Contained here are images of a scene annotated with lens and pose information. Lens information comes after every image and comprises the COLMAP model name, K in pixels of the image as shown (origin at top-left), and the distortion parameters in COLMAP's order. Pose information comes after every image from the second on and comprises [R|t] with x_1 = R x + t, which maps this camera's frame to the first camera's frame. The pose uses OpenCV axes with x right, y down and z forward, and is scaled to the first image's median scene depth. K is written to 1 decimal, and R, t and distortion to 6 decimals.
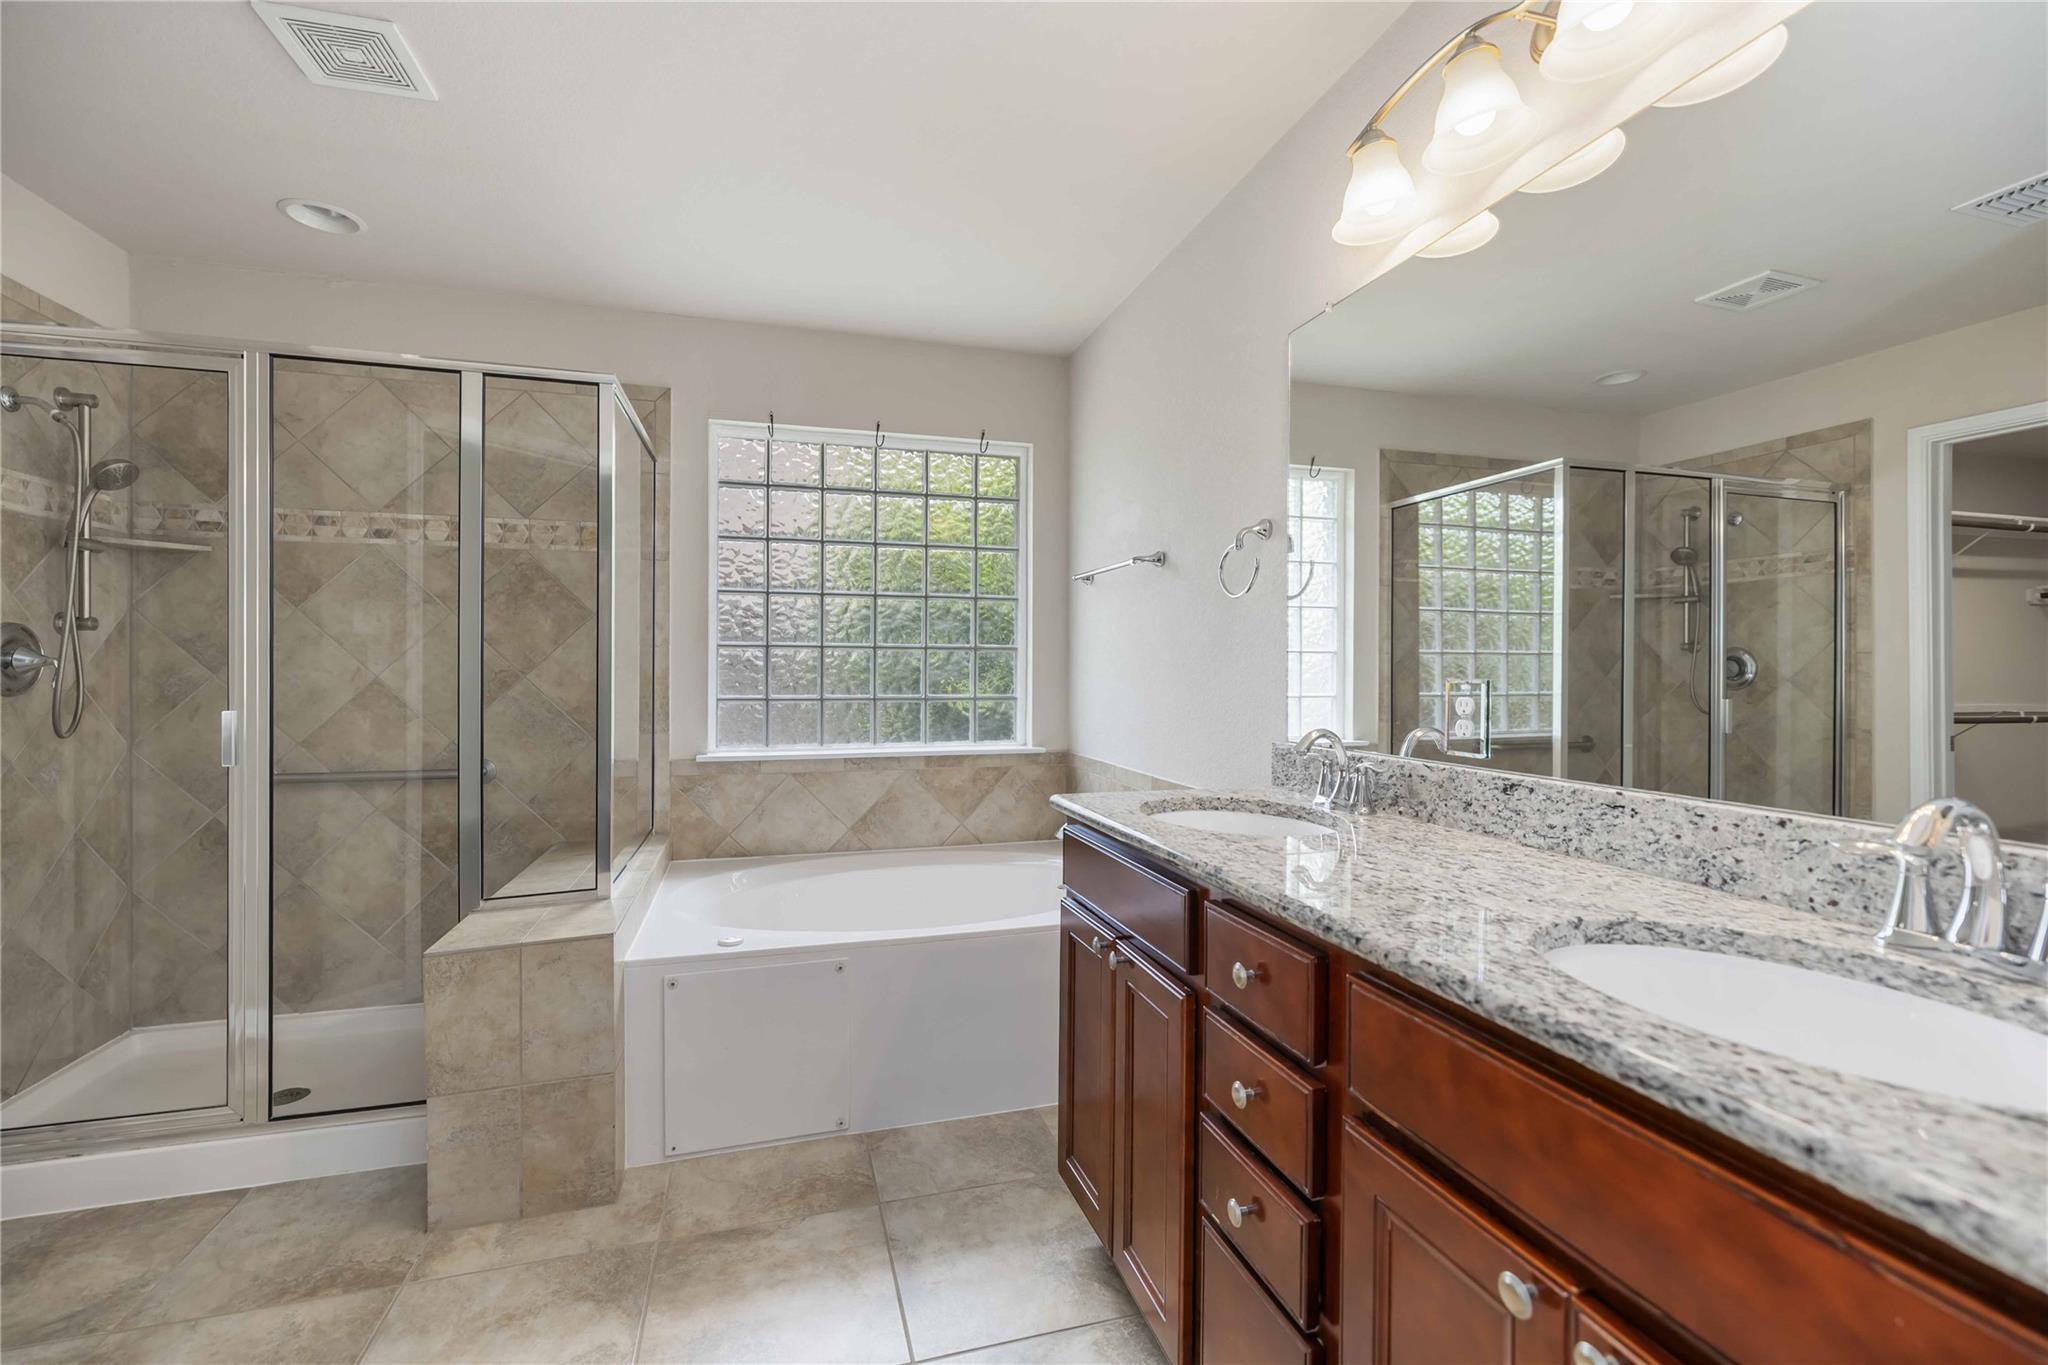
lens RADIAL K [[859.3, 0, 1008.2], [0, 859.3, 672.4], [0, 0, 1]] dist [0.001644, 0.000313]
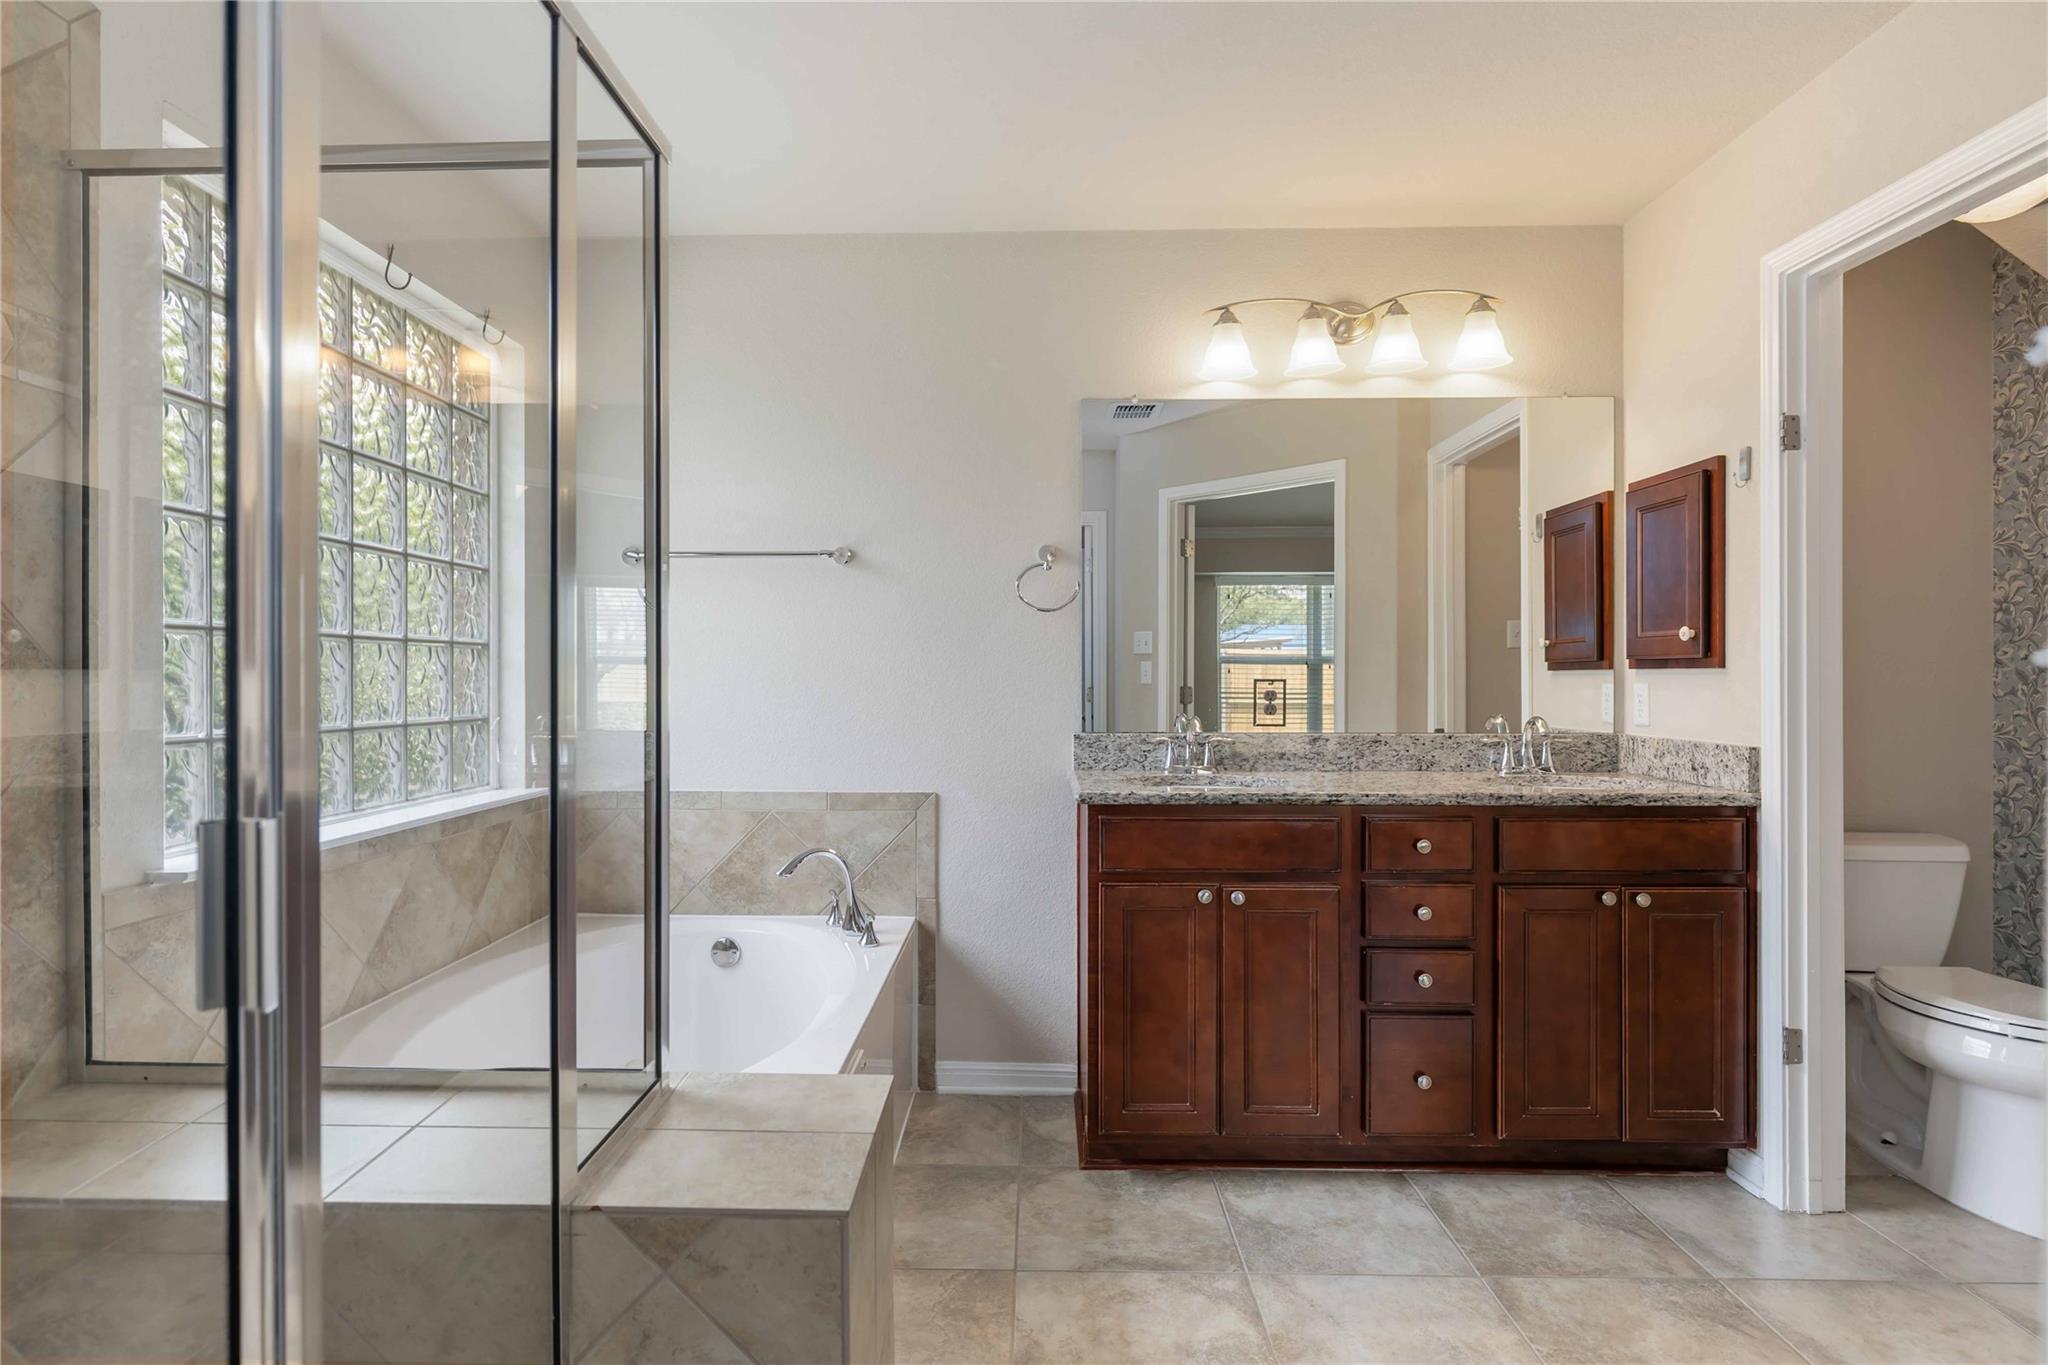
lens RADIAL K [[1070.1, 0, 1024.0], [0, 1070.1, 682.5], [0, 0, 1]] dist [0.001135, 0.000191]
pose [[0.296795, -0.009991, 0.954889, -1.302524], [0.005915, 0.999945, 0.008624, -0.005362], [-0.954923, 0.003089, 0.296838, 0.711421]]
